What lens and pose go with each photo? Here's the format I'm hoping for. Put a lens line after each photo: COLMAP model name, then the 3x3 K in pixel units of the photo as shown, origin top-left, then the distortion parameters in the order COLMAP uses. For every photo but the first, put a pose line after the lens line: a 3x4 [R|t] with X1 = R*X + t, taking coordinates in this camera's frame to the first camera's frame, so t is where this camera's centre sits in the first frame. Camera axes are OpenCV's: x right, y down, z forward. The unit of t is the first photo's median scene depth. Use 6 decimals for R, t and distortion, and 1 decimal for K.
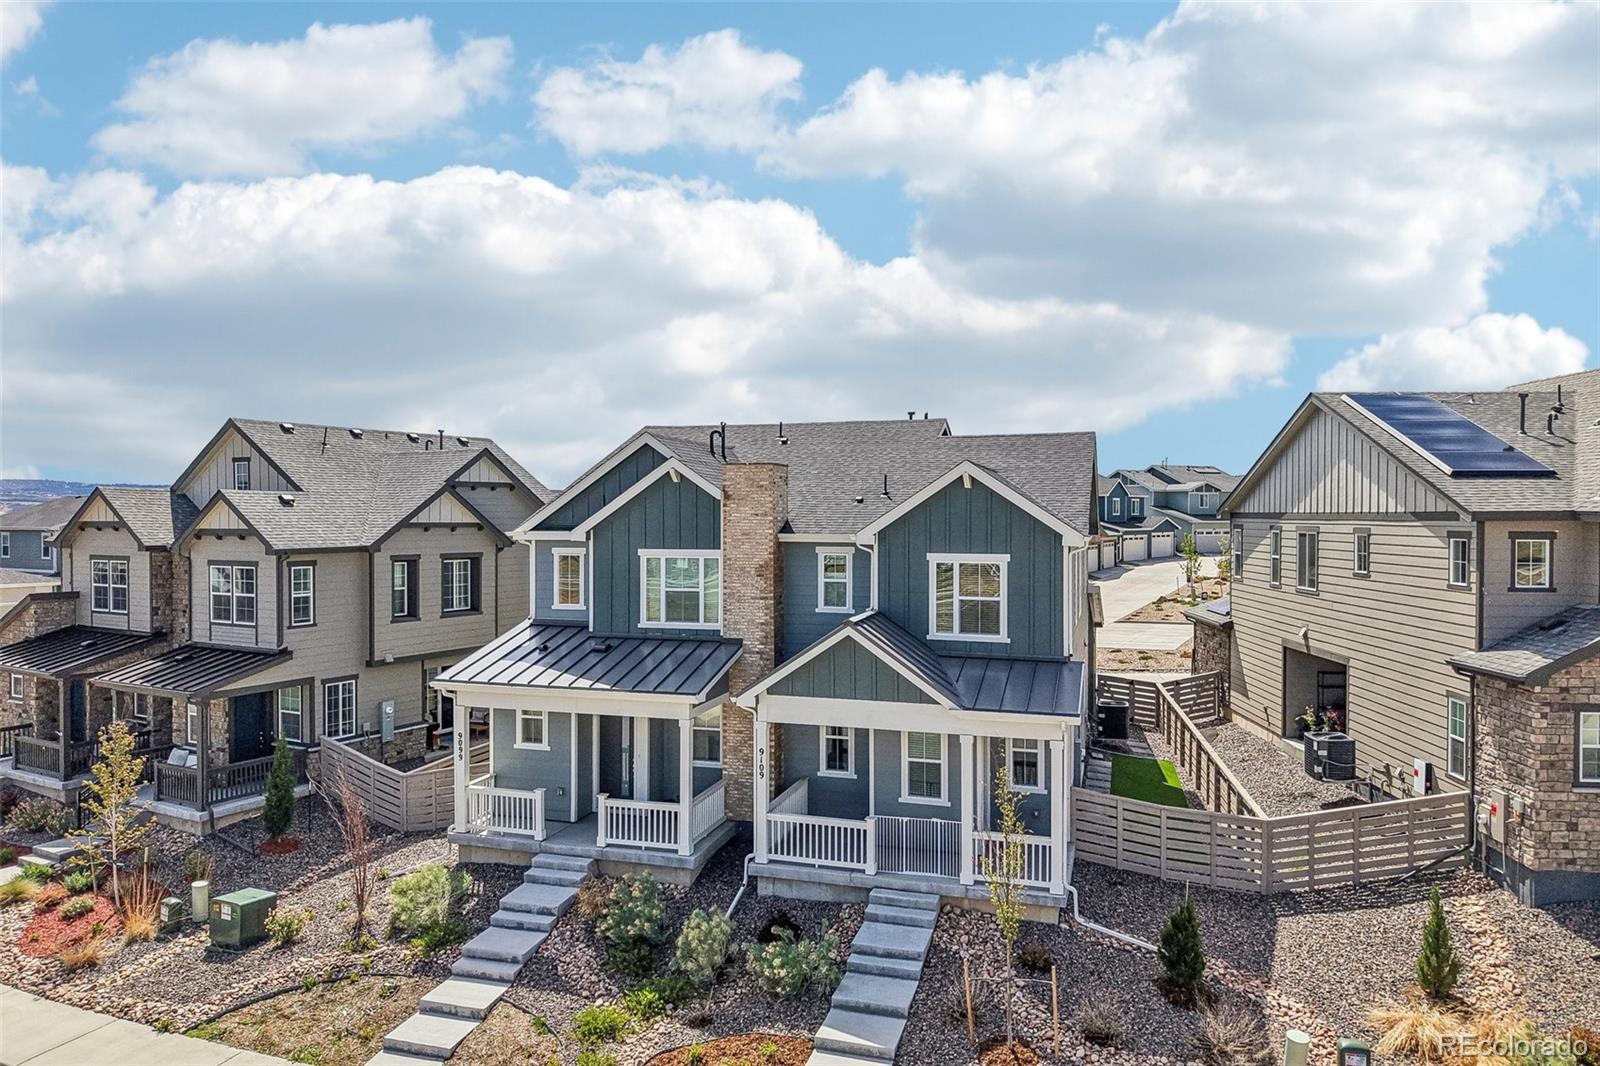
lens RADIAL K [[1076.5, 0, 797.0], [0, 1076.5, 526.3], [0, 0, 1]] dist [0.011678, -0.010743]
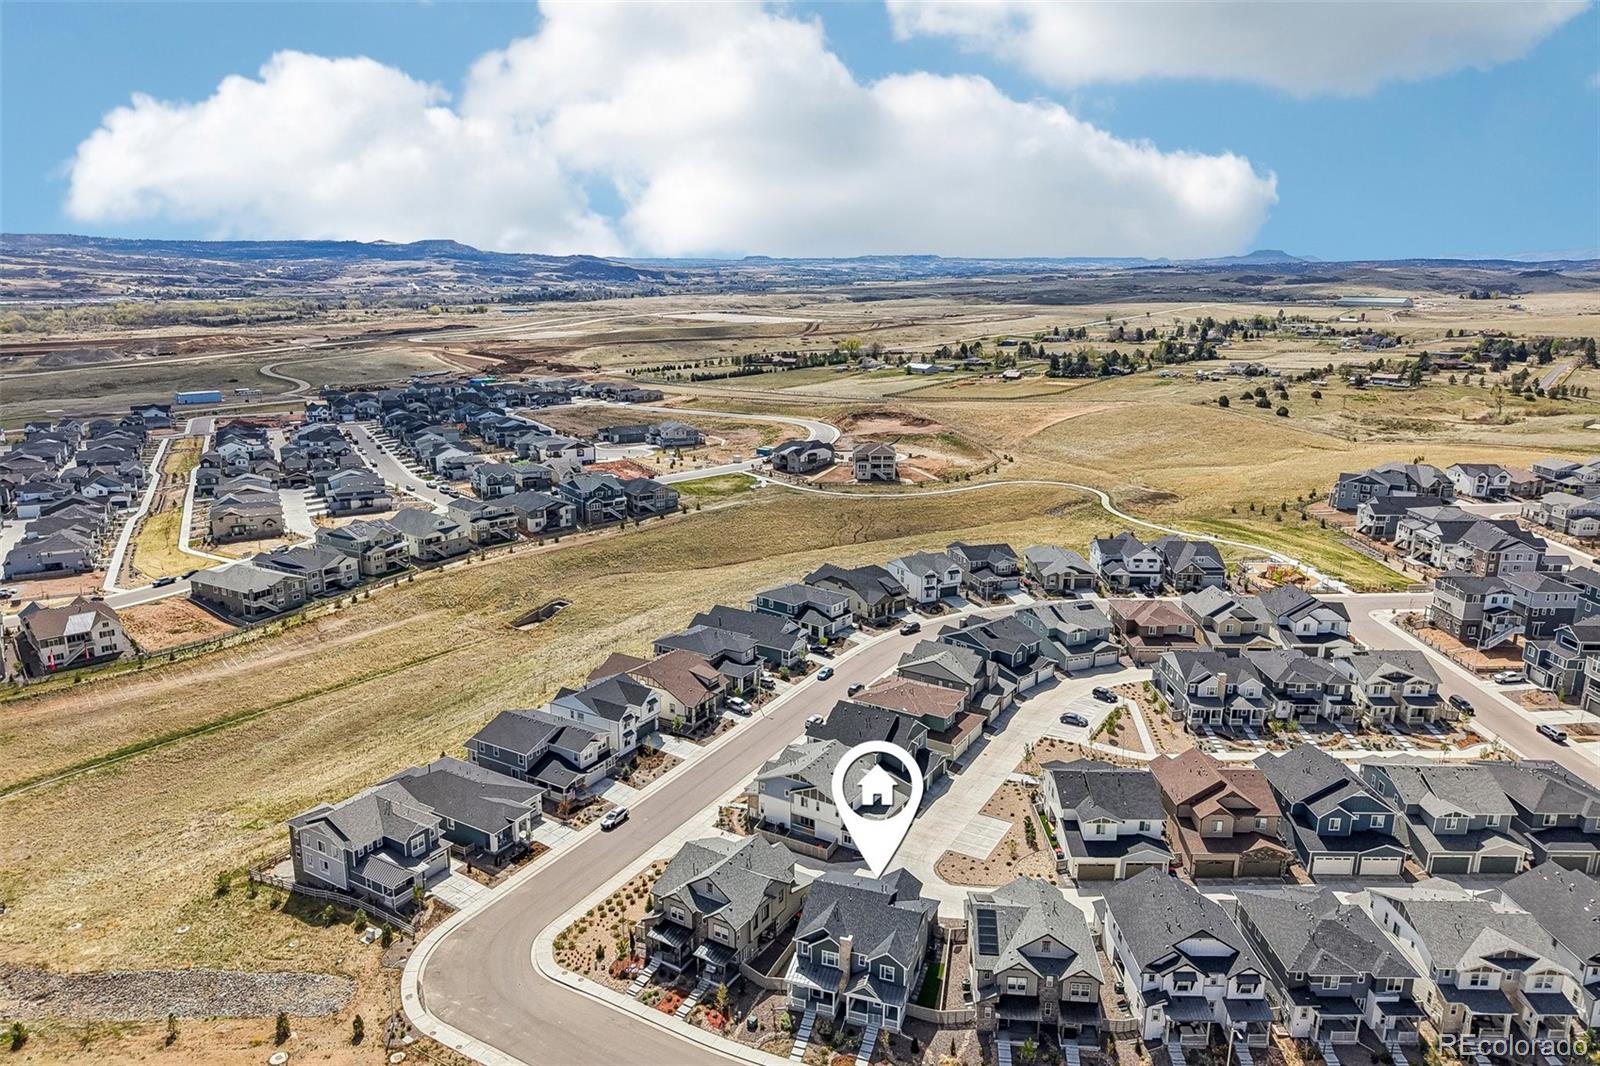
lens RADIAL K [[1076.5, 0, 802.1], [0, 1076.5, 543.6], [0, 0, 1]] dist [0.011678, -0.010743]
pose [[0.999697, 0.017393, -0.017436, -0.207509], [-0.012719, 0.970880, 0.239230, -3.306206], [0.021090, -0.238936, 0.970806, -3.727855]]
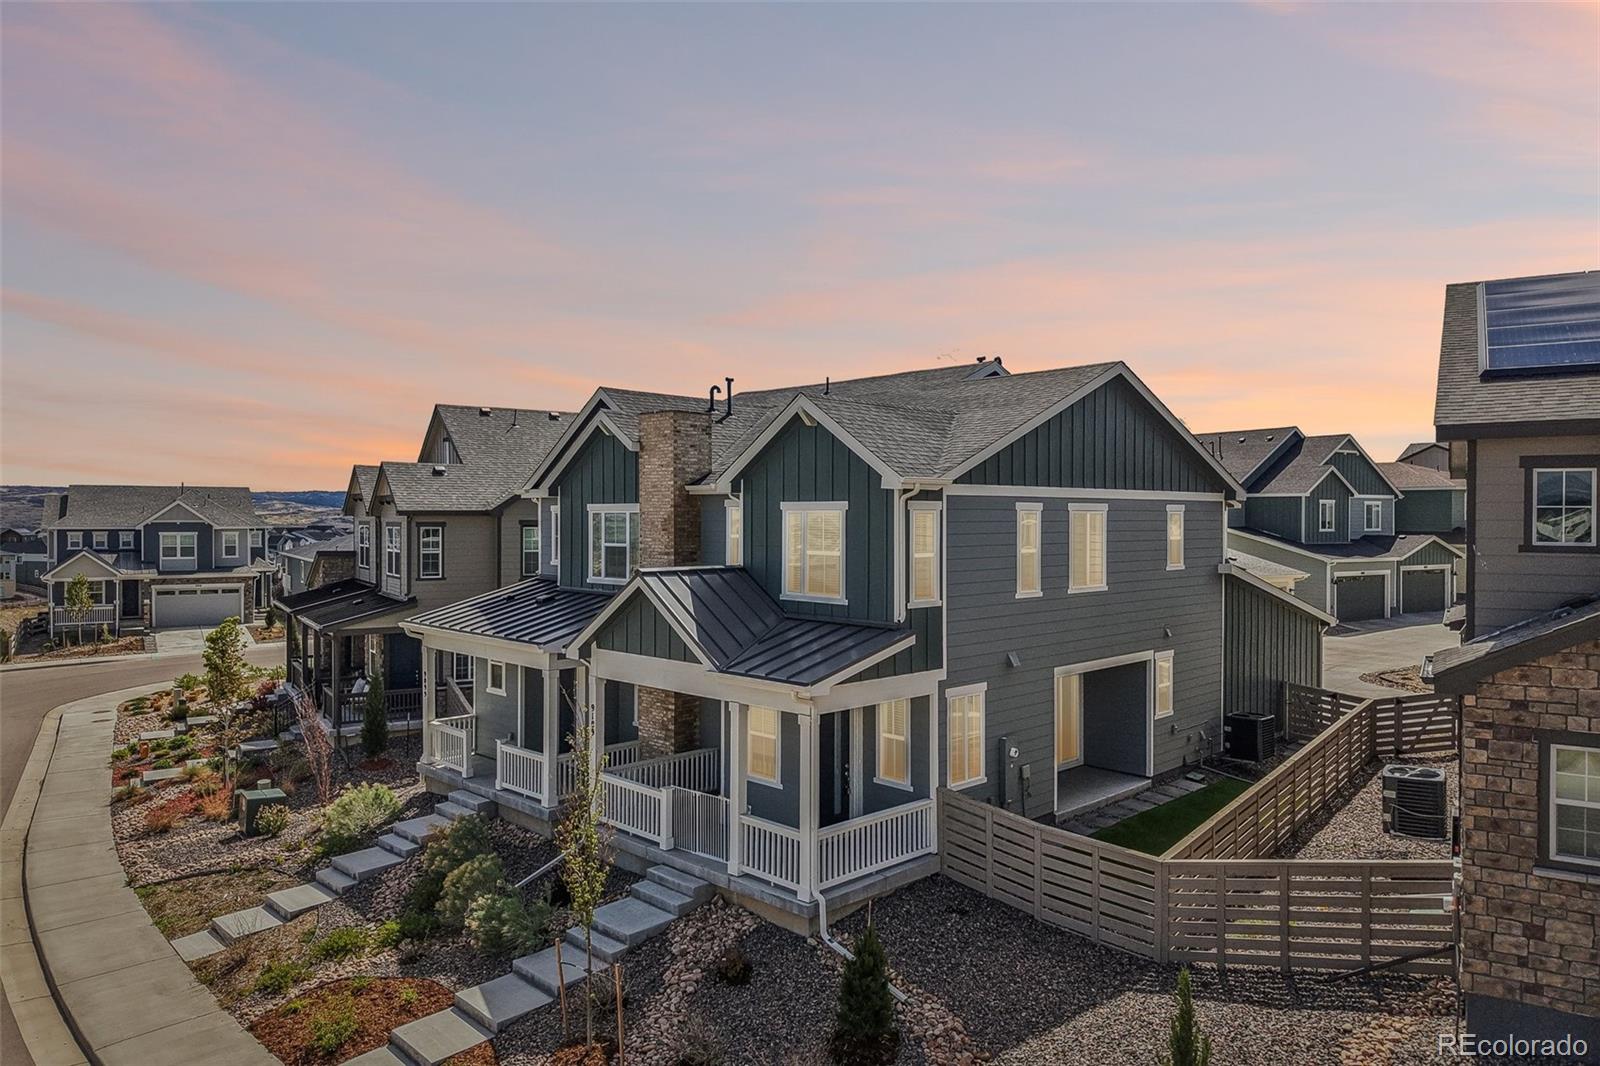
lens RADIAL K [[1076.5, 0, 794.5], [0, 1076.5, 529.5], [0, 0, 1]] dist [0.011678, -0.010743]
pose [[0.879759, 0.006459, -0.475377, 0.560841], [-0.007134, 0.999974, 0.000383, 0.048370], [0.475367, 0.003054, 0.879782, 0.235292]]
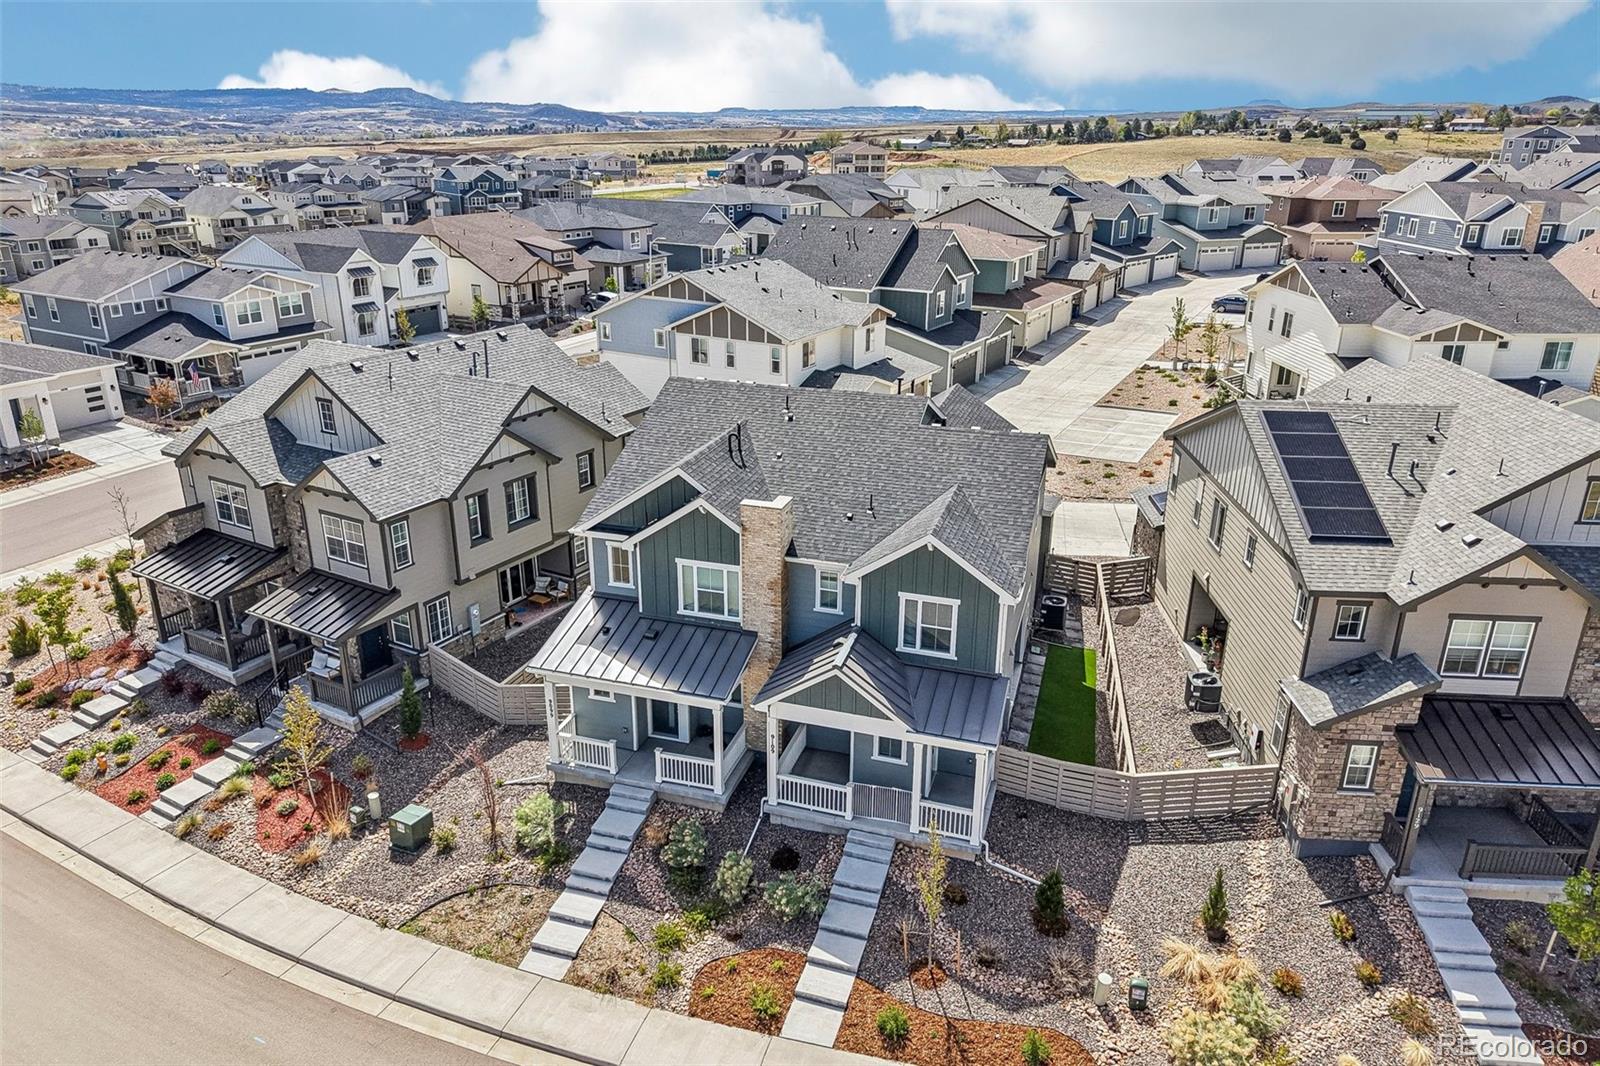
lens RADIAL K [[1076.5, 0, 797.0], [0, 1076.5, 529.2], [0, 0, 1]] dist [0.011678, -0.010743]
pose [[0.999956, 0.007717, -0.005309, 0.003660], [-0.005454, 0.940468, 0.339838, -0.499253], [0.007615, -0.339795, 0.940469, -0.208830]]
